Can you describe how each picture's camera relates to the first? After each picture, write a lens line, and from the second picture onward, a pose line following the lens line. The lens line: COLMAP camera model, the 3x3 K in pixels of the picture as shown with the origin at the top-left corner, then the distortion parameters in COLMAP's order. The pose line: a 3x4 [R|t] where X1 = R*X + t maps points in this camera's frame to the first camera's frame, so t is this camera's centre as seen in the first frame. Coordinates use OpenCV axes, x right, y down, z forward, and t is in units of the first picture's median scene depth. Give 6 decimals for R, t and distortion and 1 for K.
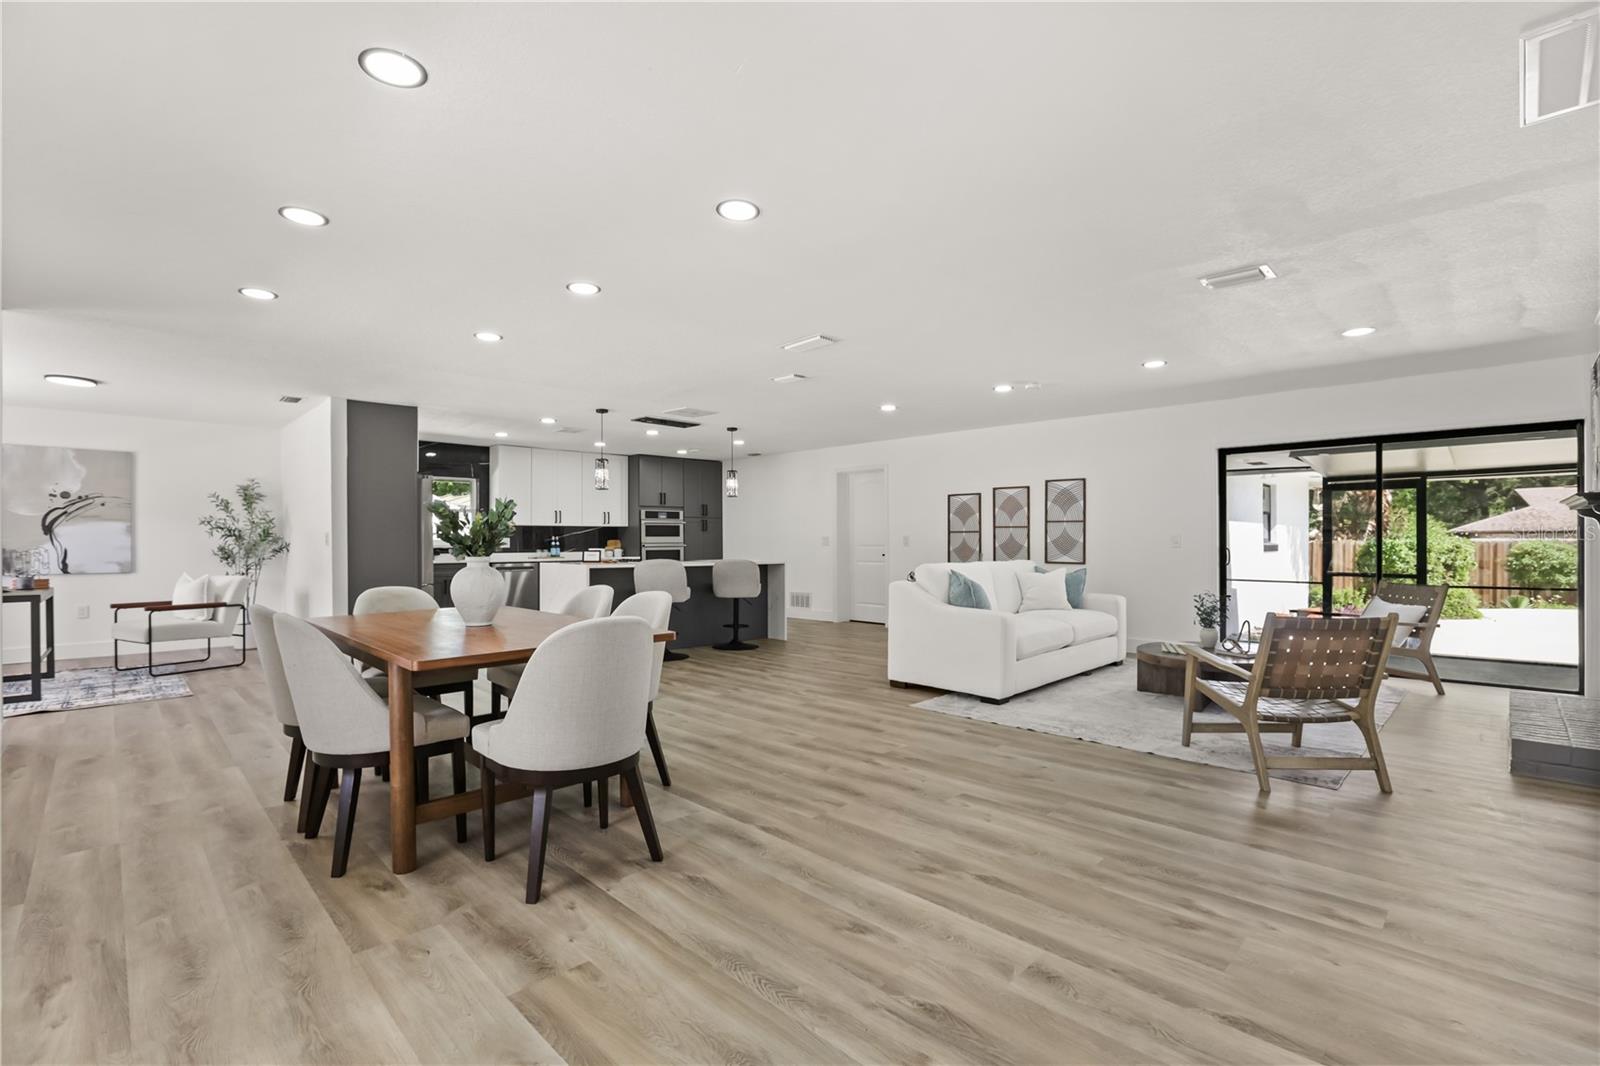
lens RADIAL K [[723.2, 0, 800.1], [0, 723.2, 537.4], [0, 0, 1]] dist [-0.057471, 0.017997]
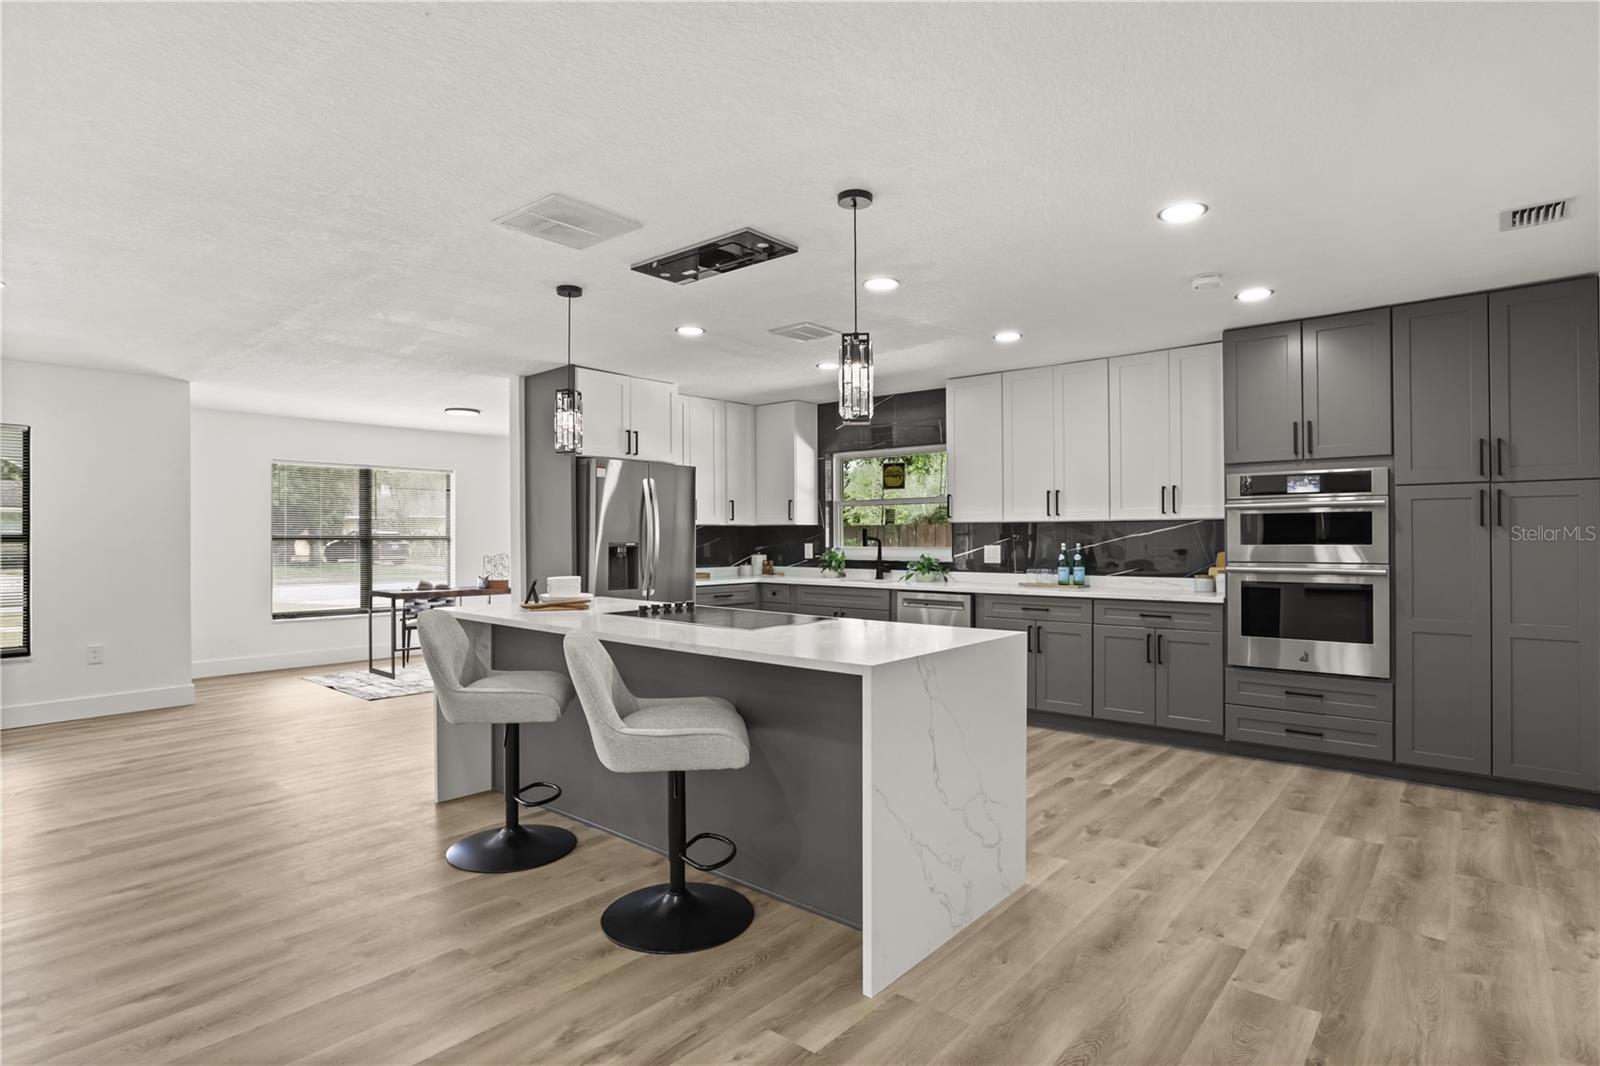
lens RADIAL K [[833.1, 0, 806.9], [0, 833.1, 534.8], [0, 0, 1]] dist [-0.055076, 0.031460]
pose [[0.084210, 0.000112, -0.996448, 0.238253], [0.006491, 0.999979, 0.000660, -0.009892], [0.996427, -0.006524, 0.084207, 0.916390]]
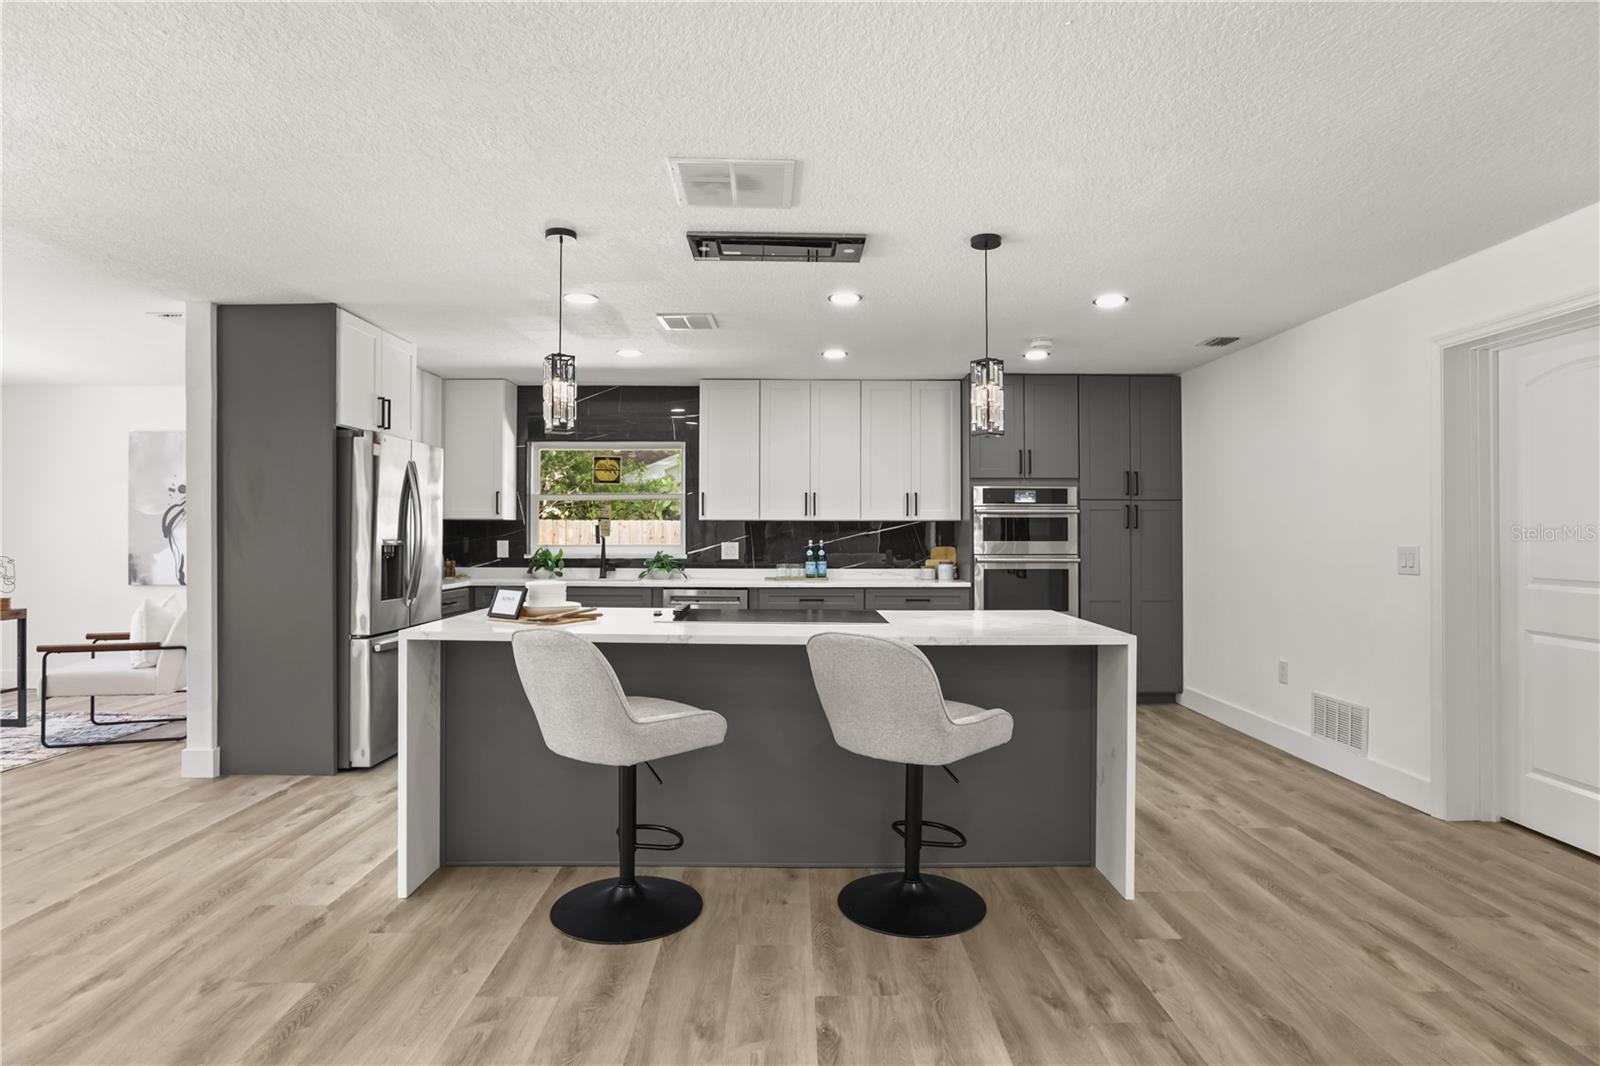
lens RADIAL K [[854.1, 0, 803.5], [0, 854.1, 531.5], [0, 0, 1]] dist [-0.057299, 0.035310]
pose [[0.718316, 0.002845, -0.695711, 0.120636], [-0.000992, 0.999995, 0.003065, -0.011421], [0.695717, -0.001512, 0.718315, 0.625295]]
